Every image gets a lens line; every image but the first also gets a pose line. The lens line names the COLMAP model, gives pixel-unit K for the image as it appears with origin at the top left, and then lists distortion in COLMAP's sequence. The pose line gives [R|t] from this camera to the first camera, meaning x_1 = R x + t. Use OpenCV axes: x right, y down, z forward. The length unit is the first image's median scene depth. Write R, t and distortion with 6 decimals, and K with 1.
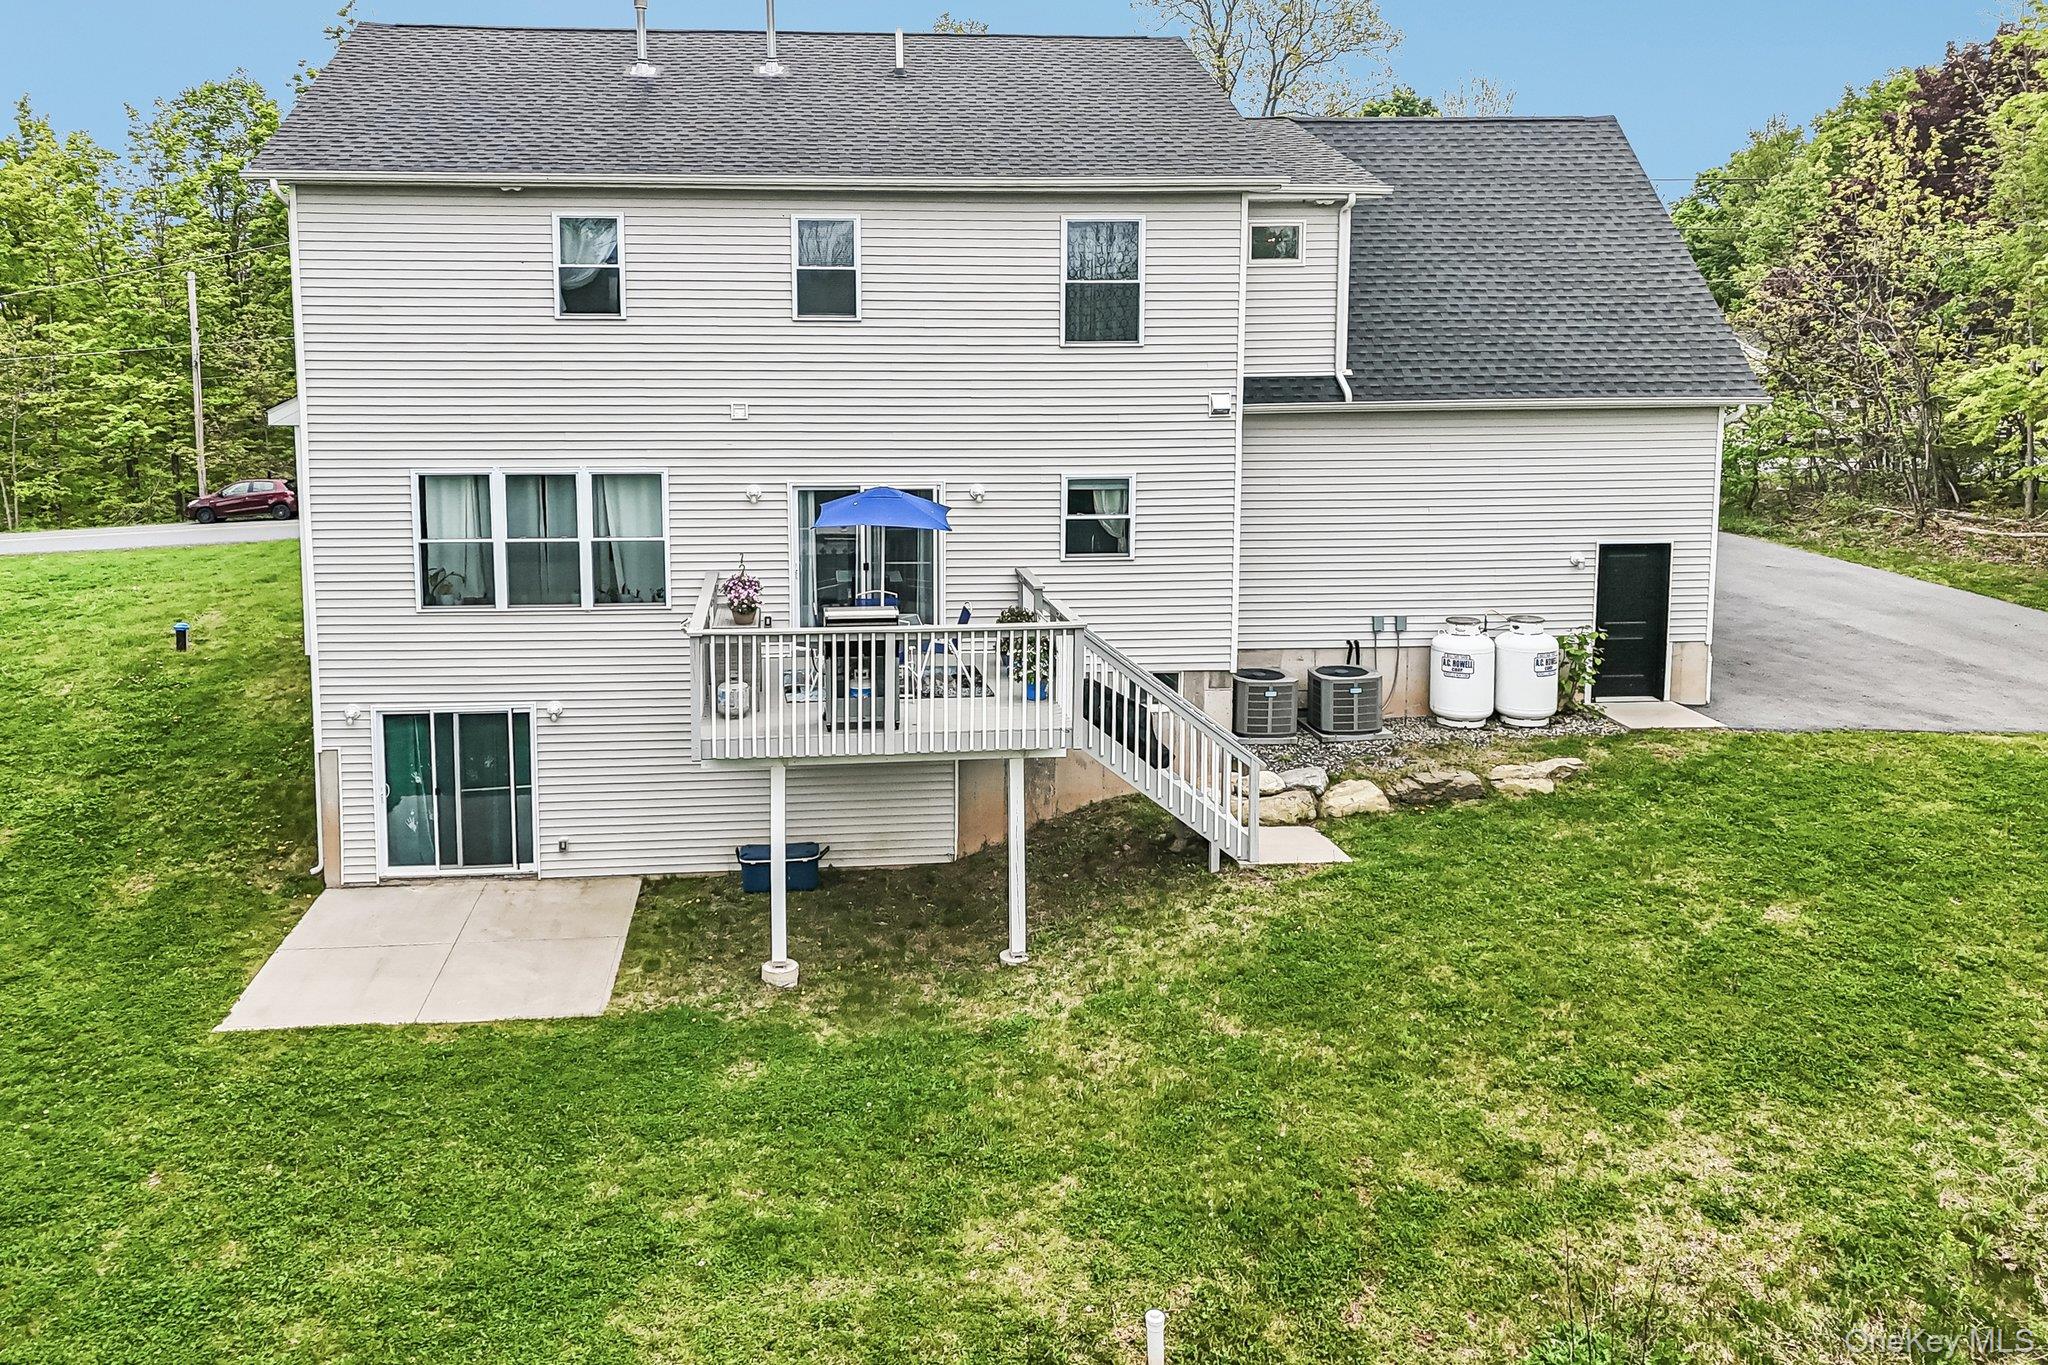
lens RADIAL K [[1517.2, 0, 1027.6], [0, 1517.2, 651.8], [0, 0, 1]] dist [0.096239, -0.112776]
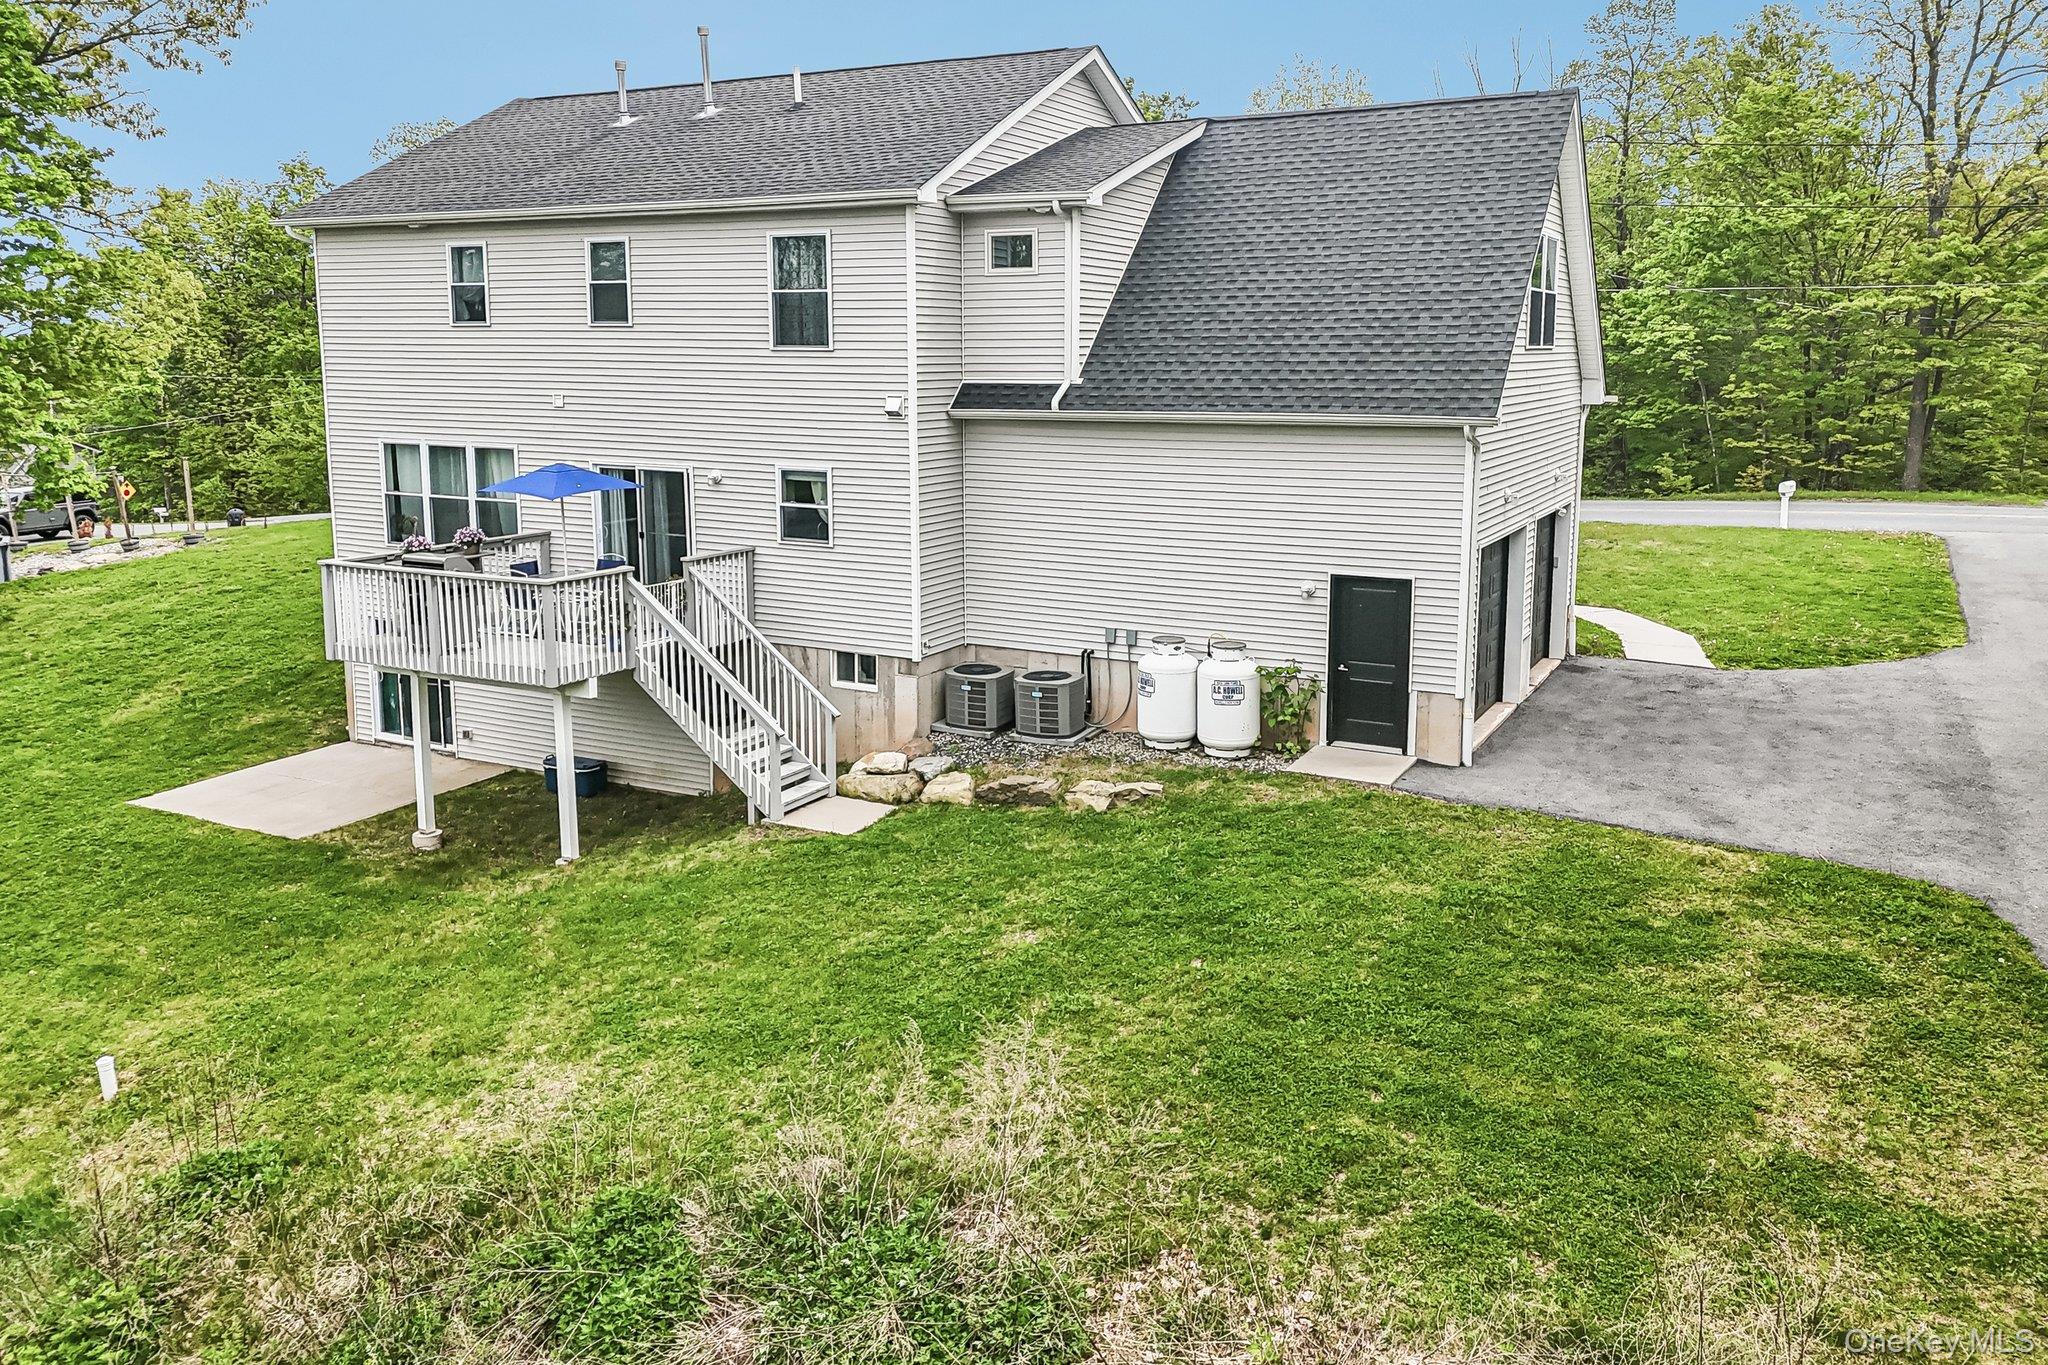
lens RADIAL K [[1577.0, 0, 1220.2], [0, 1577.0, 756.4], [0, 0, 1]] dist [0.006765, -0.009131]
pose [[0.859457, 0.137139, -0.492470, 0.903942], [-0.111931, 0.990452, 0.080471, -0.034490], [0.498804, -0.014039, 0.866601, 0.154534]]
